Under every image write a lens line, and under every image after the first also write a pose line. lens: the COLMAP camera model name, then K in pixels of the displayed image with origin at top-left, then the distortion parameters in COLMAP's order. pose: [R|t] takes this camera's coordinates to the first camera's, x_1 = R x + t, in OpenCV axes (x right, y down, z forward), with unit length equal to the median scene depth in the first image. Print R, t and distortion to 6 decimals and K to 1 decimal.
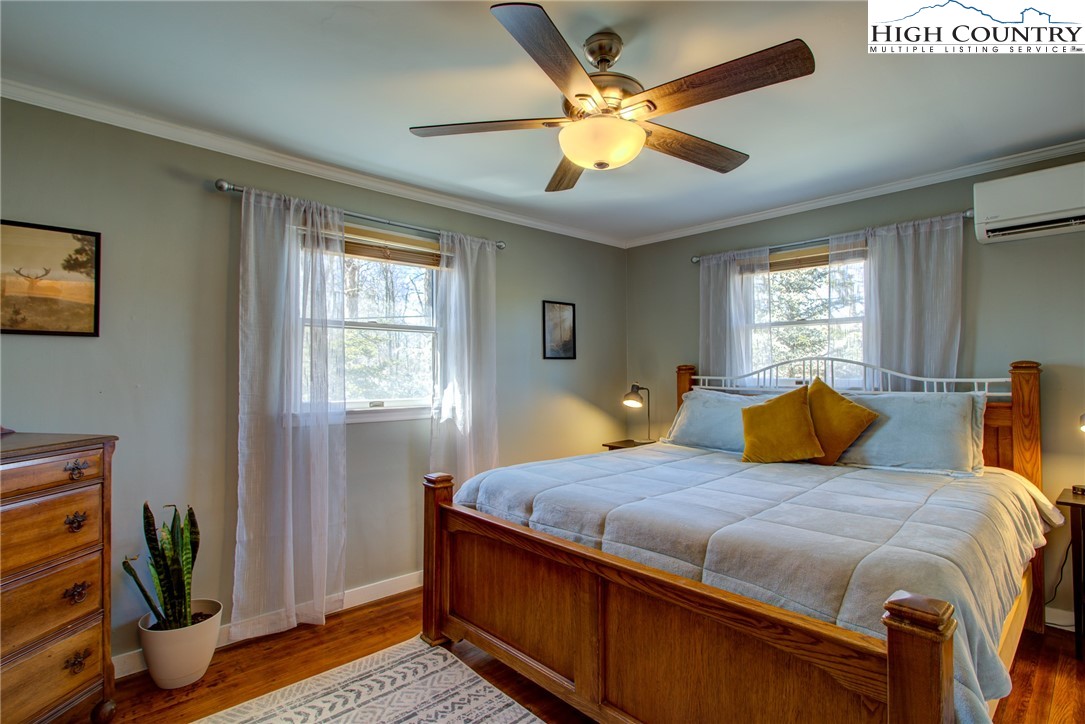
lens RADIAL K [[533.4, 0, 547.2], [0, 533.4, 360.6], [0, 0, 1]] dist [0.009580, 0.001103]
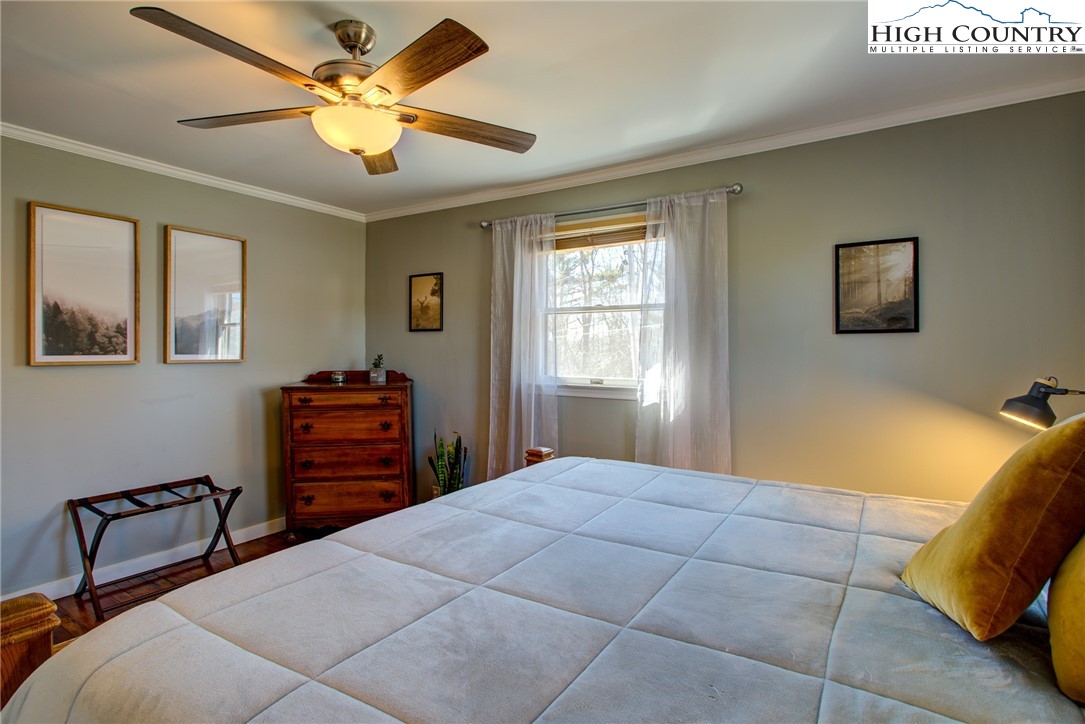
lens RADIAL K [[533.4, 0, 547.2], [0, 533.4, 360.8], [0, 0, 1]] dist [0.009580, 0.001103]
pose [[0.278703, 0.007634, -0.960347, 0.735493], [0.008151, 0.999914, 0.010314, 0.029564], [0.960343, -0.010702, 0.278617, 0.649498]]
